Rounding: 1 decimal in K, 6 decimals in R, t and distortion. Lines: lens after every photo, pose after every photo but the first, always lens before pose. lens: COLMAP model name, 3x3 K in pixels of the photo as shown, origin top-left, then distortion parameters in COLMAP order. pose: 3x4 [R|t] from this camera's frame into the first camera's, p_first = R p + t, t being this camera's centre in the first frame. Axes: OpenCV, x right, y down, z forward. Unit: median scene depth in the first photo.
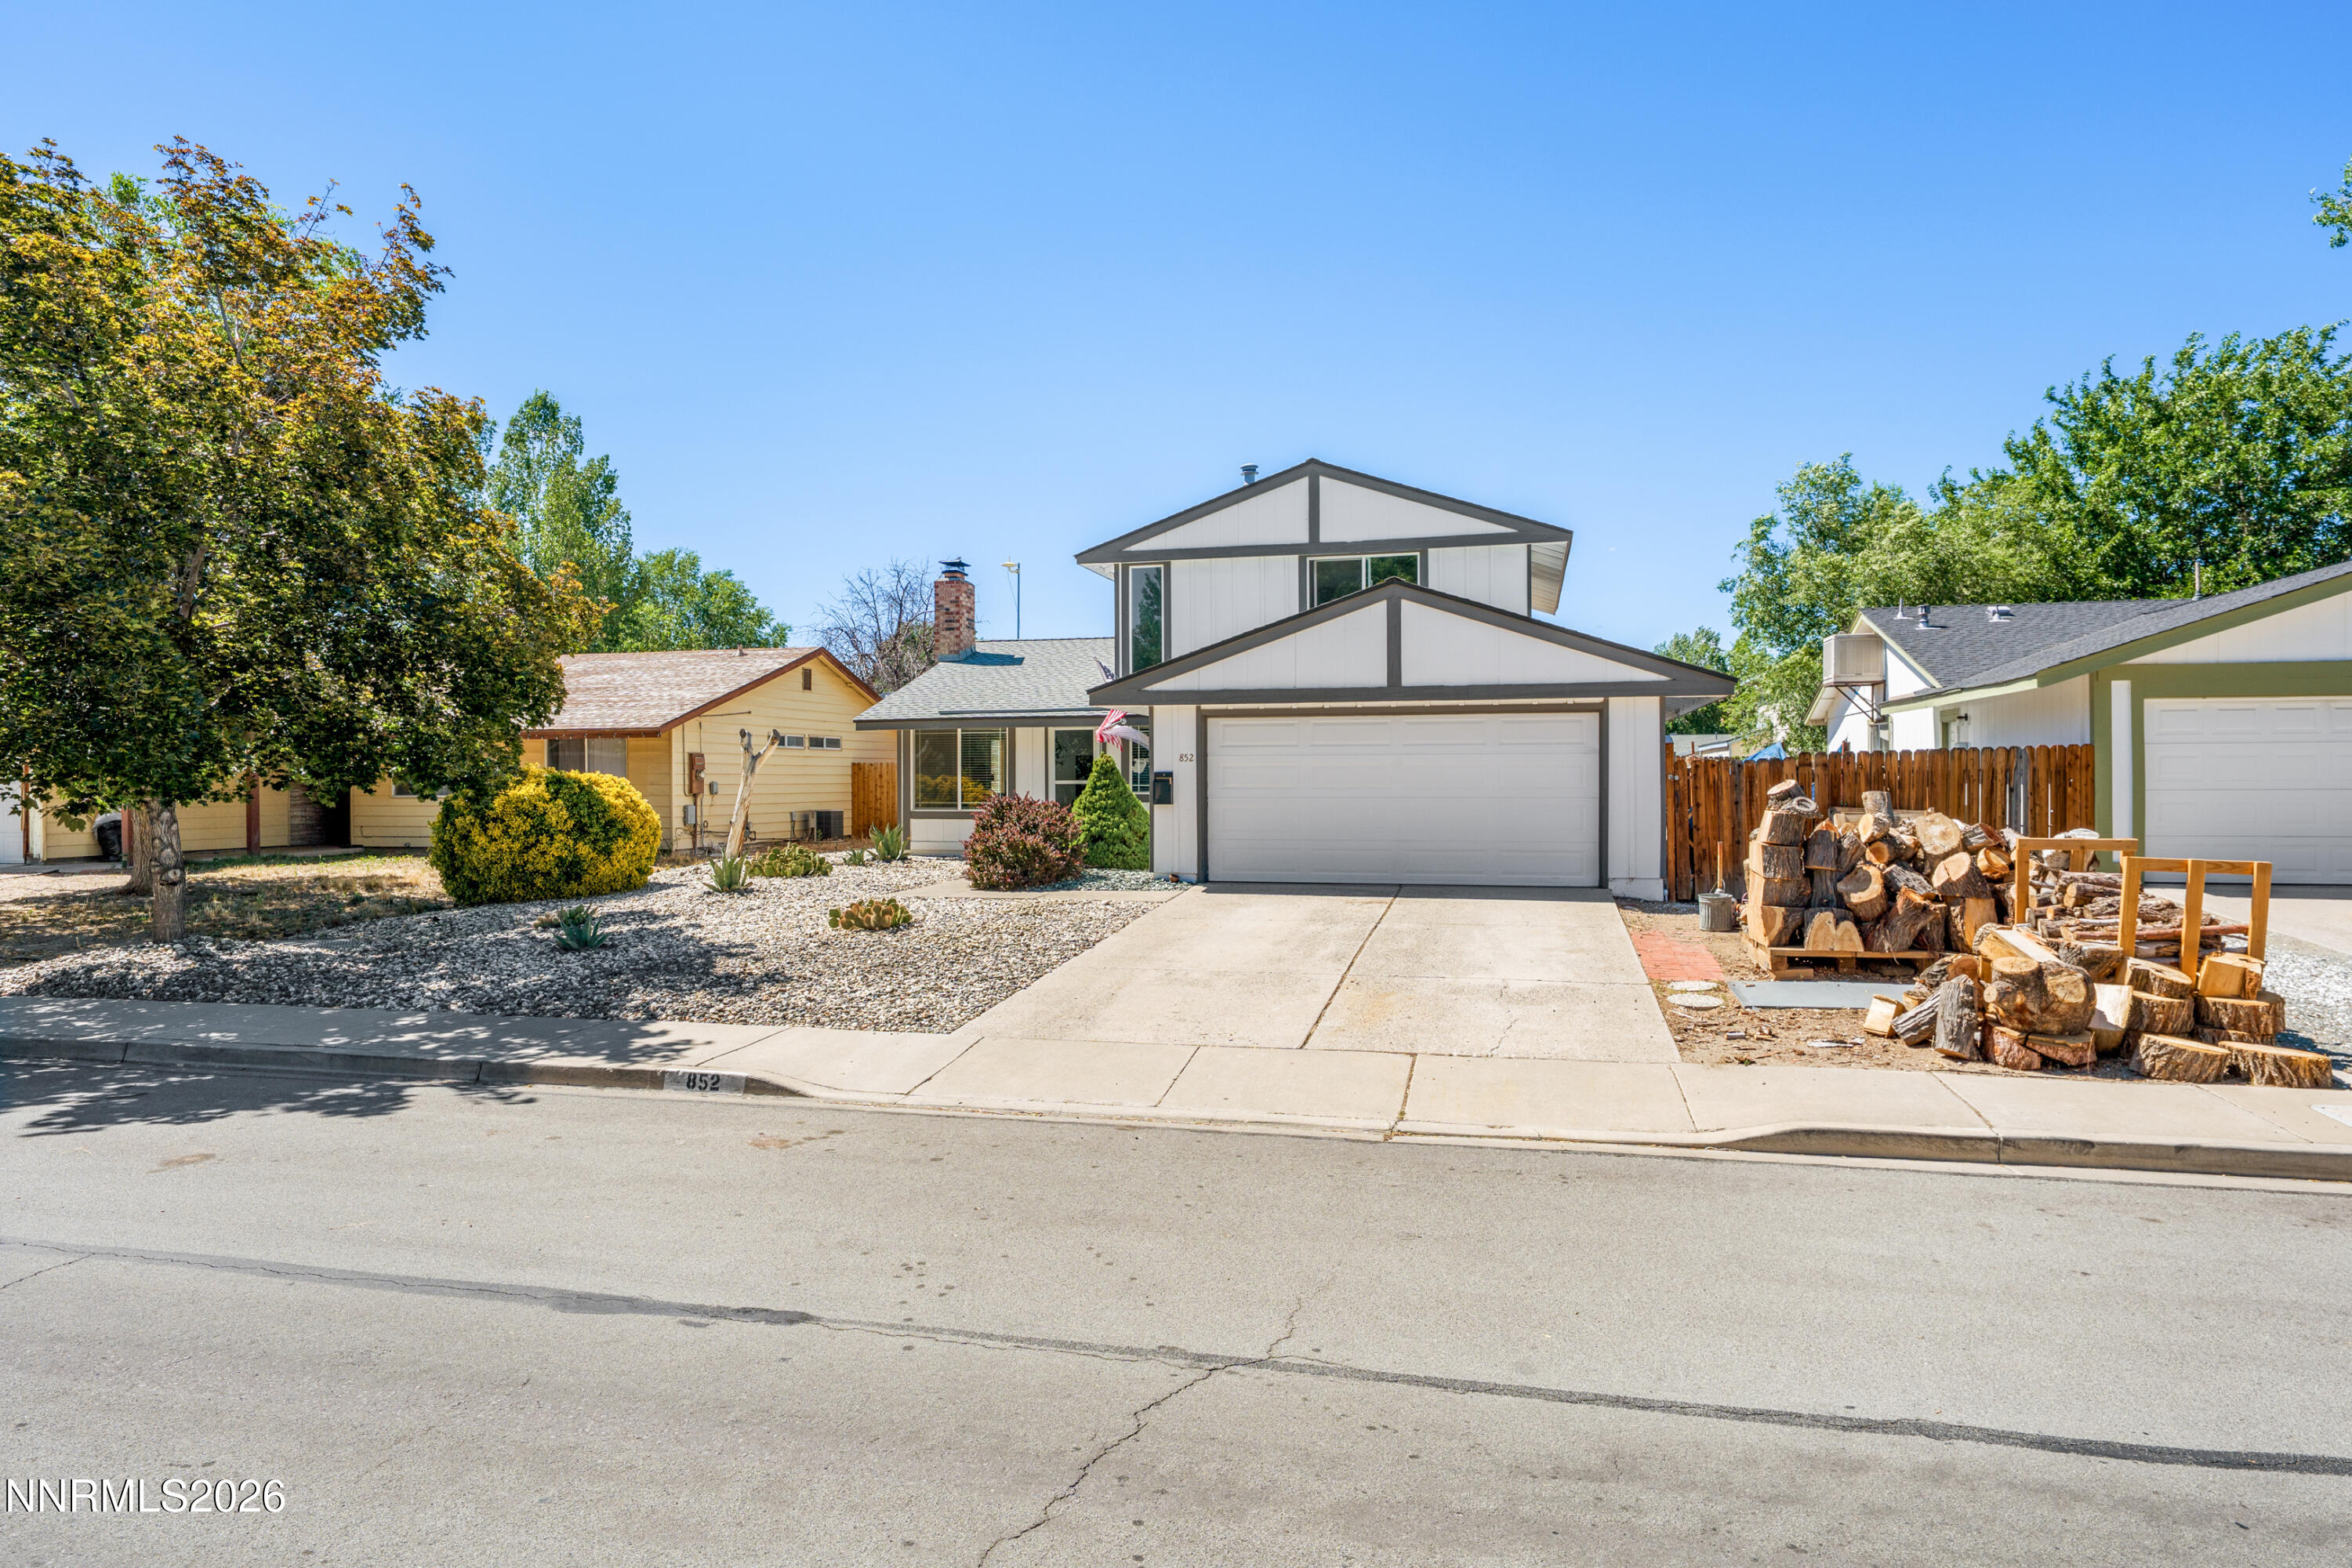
lens RADIAL K [[1358.6, 0, 1186.8], [0, 1358.6, 782.7], [0, 0, 1]] dist [-0.001870, 0.001057]
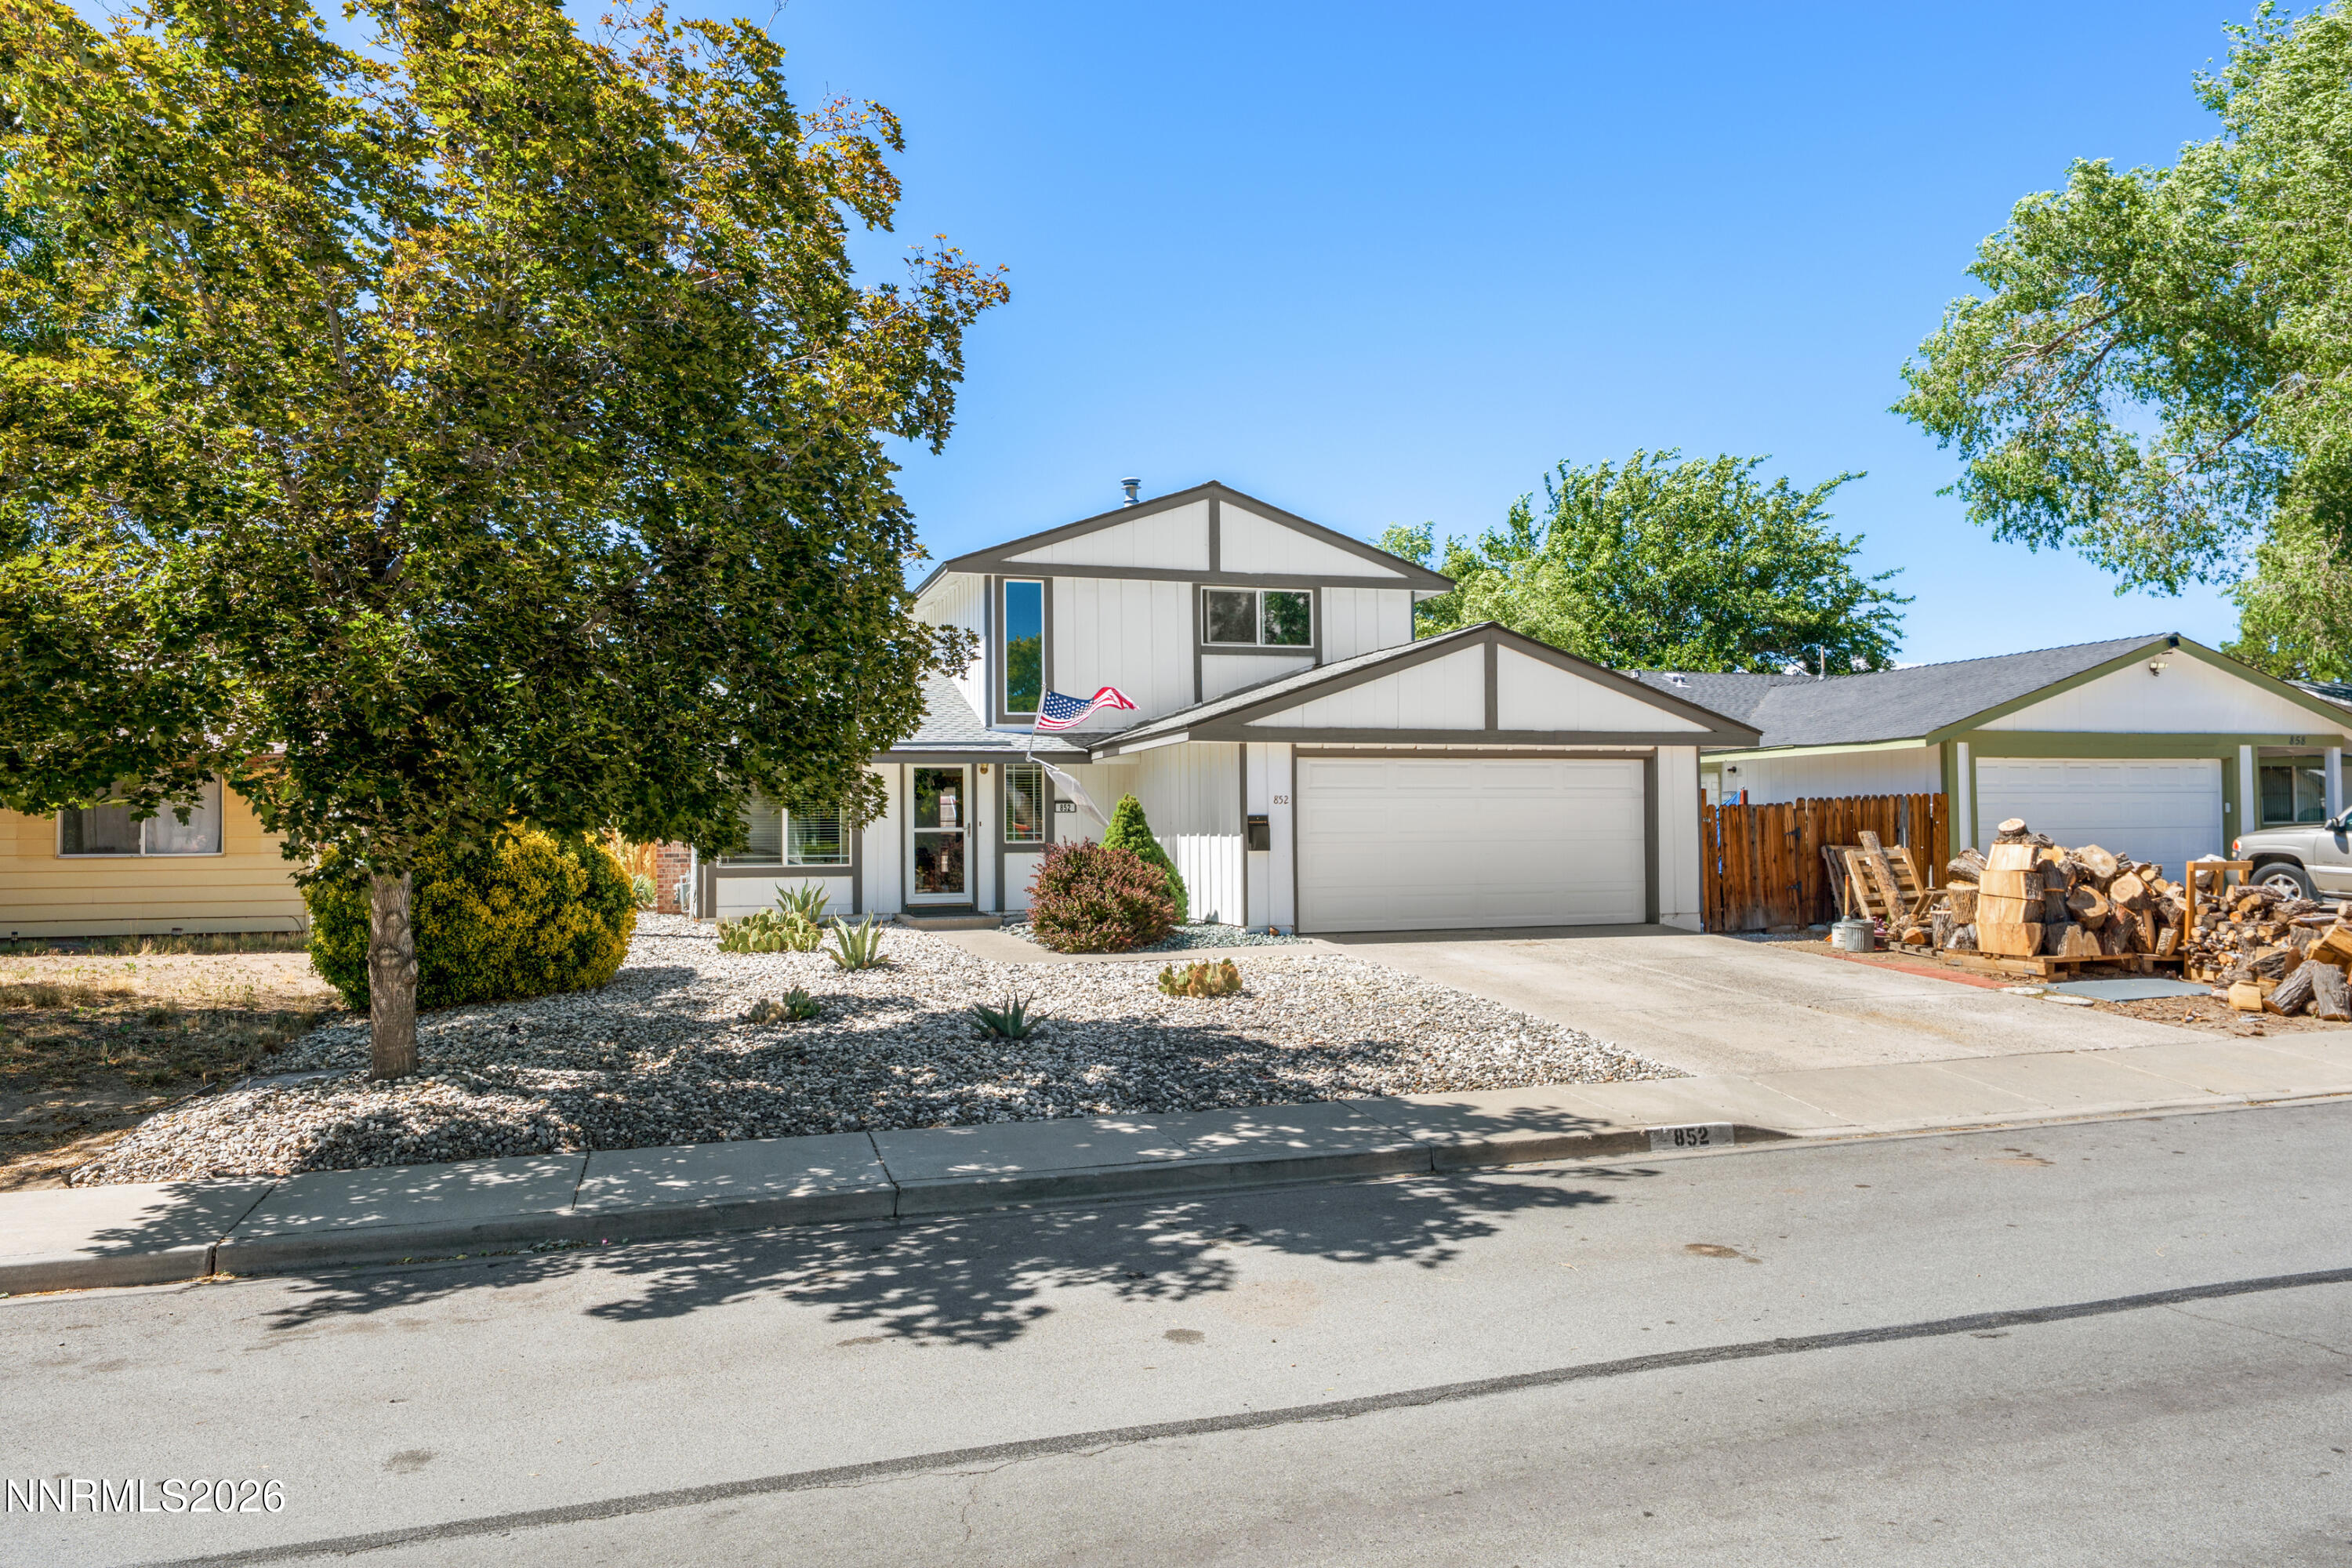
lens RADIAL K [[1587.9, 0, 1165.7], [0, 1587.9, 781.8], [0, 0, 1]] dist [-0.005044, 0.001410]
pose [[0.853550, 0.011918, 0.520875, -0.640410], [0.006548, 0.999414, -0.033597, 0.005043], [-0.520970, 0.032088, 0.852972, 0.122377]]
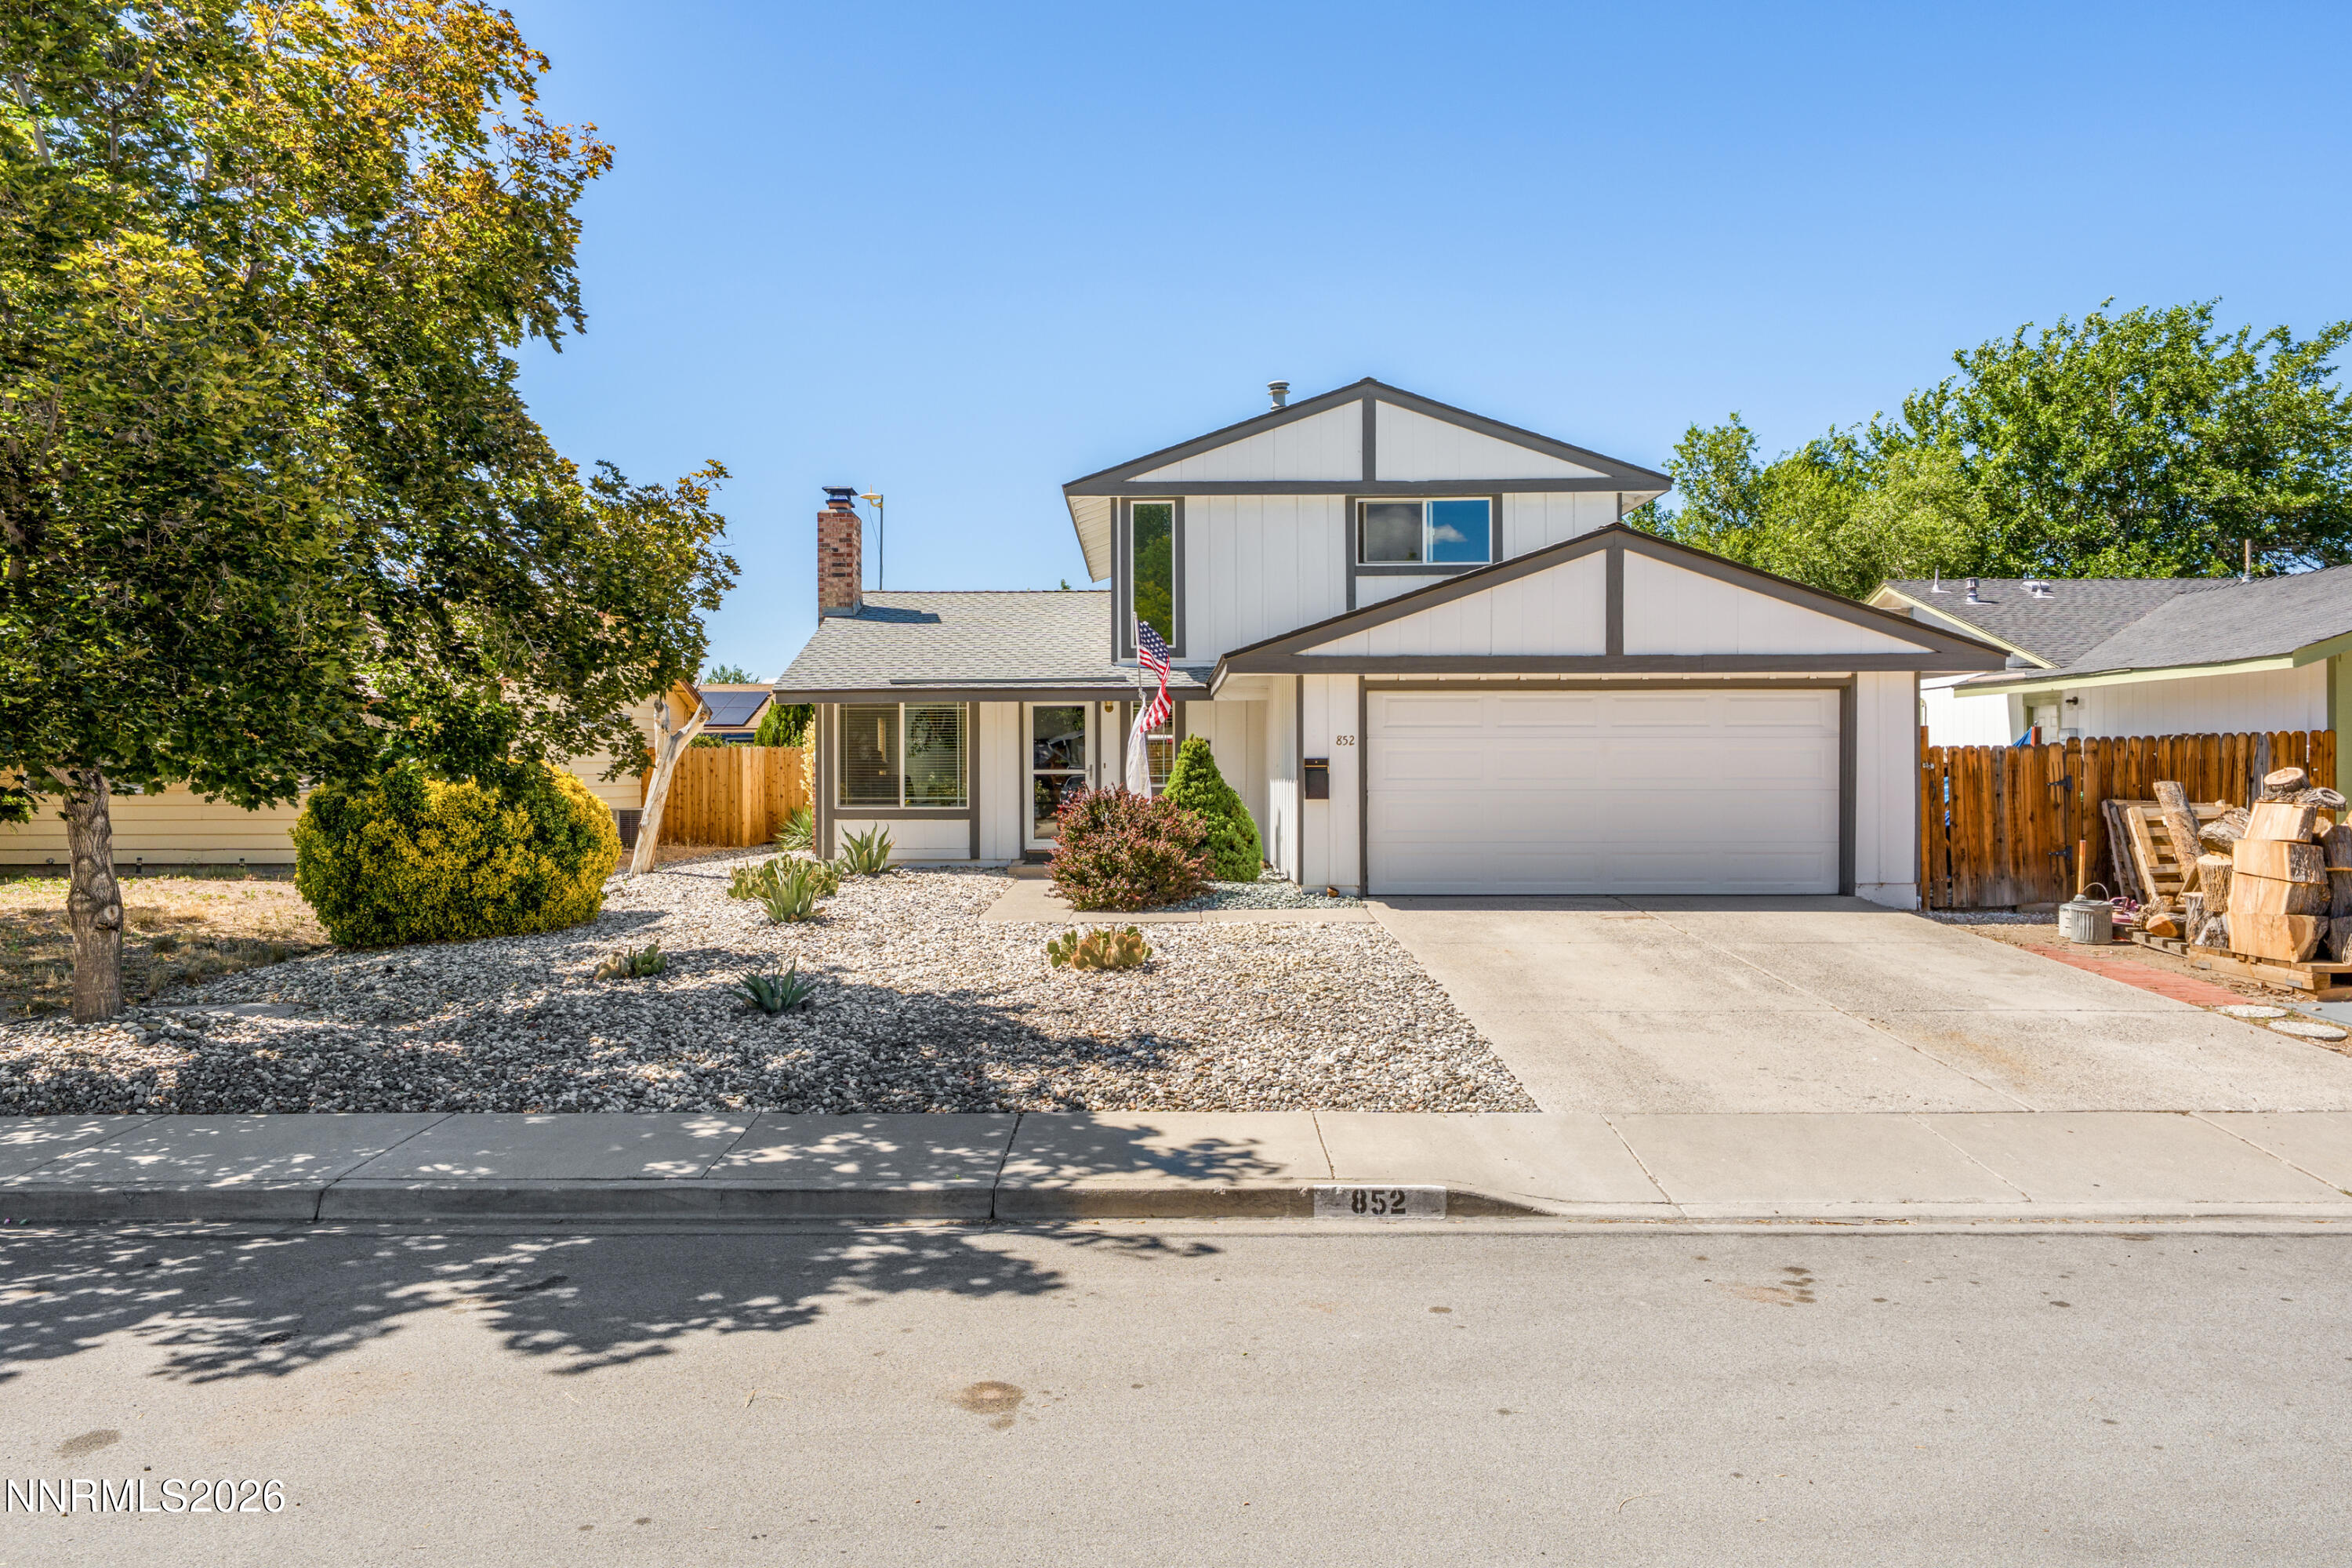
lens RADIAL K [[1587.9, 0, 1165.7], [0, 1587.9, 781.8], [0, 0, 1]] dist [-0.005044, 0.001410]
pose [[0.975255, -0.001175, 0.221079, -0.314772], [0.000022, 0.999986, 0.005216, 0.000917], [-0.221082, -0.005082, 0.975242, 0.116525]]
